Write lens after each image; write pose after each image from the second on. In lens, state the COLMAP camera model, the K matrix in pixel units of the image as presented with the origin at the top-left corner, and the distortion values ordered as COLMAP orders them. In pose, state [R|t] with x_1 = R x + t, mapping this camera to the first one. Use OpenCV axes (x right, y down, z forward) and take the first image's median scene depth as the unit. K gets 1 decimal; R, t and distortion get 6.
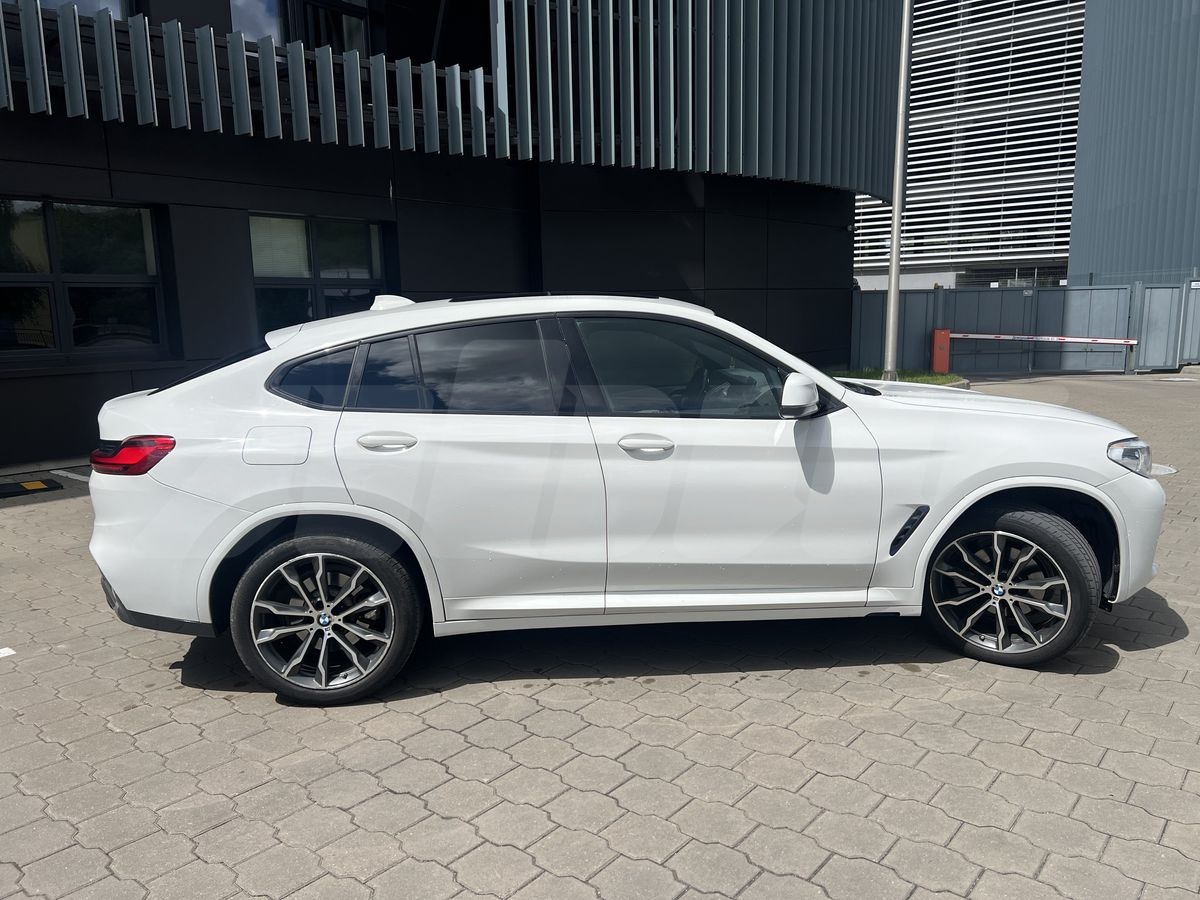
lens RADIAL K [[902.2, 0, 594.6], [0, 902.2, 446.5], [0, 0, 1]] dist [0.098615, -0.179578]
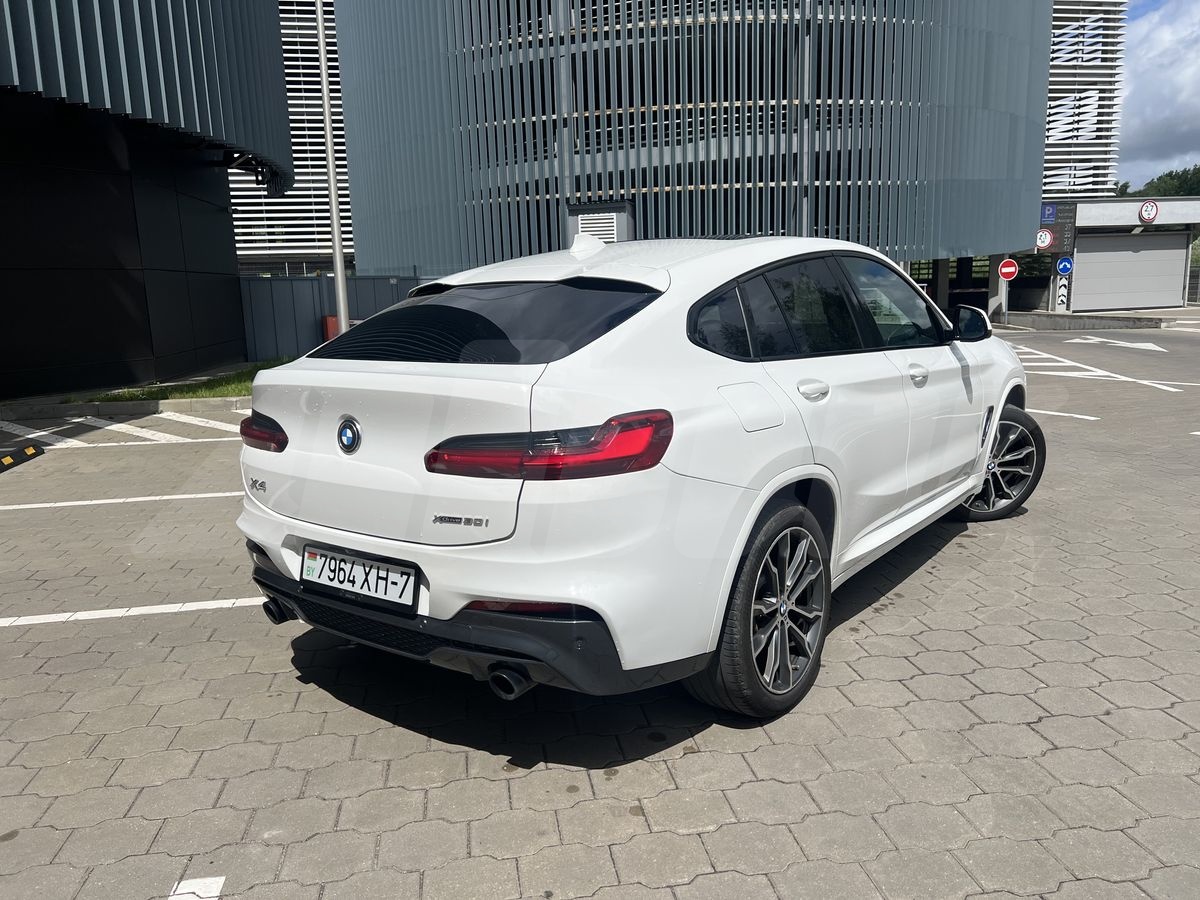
lens RADIAL K [[902.2, 0, 594.6], [0, 902.2, 446.5], [0, 0, 1]] dist [0.098615, -0.179578]
pose [[0.659244, -0.130476, 0.740523, -1.008814], [0.129763, 0.989795, 0.058876, -0.030217], [-0.740648, 0.057279, 0.669447, 0.553195]]
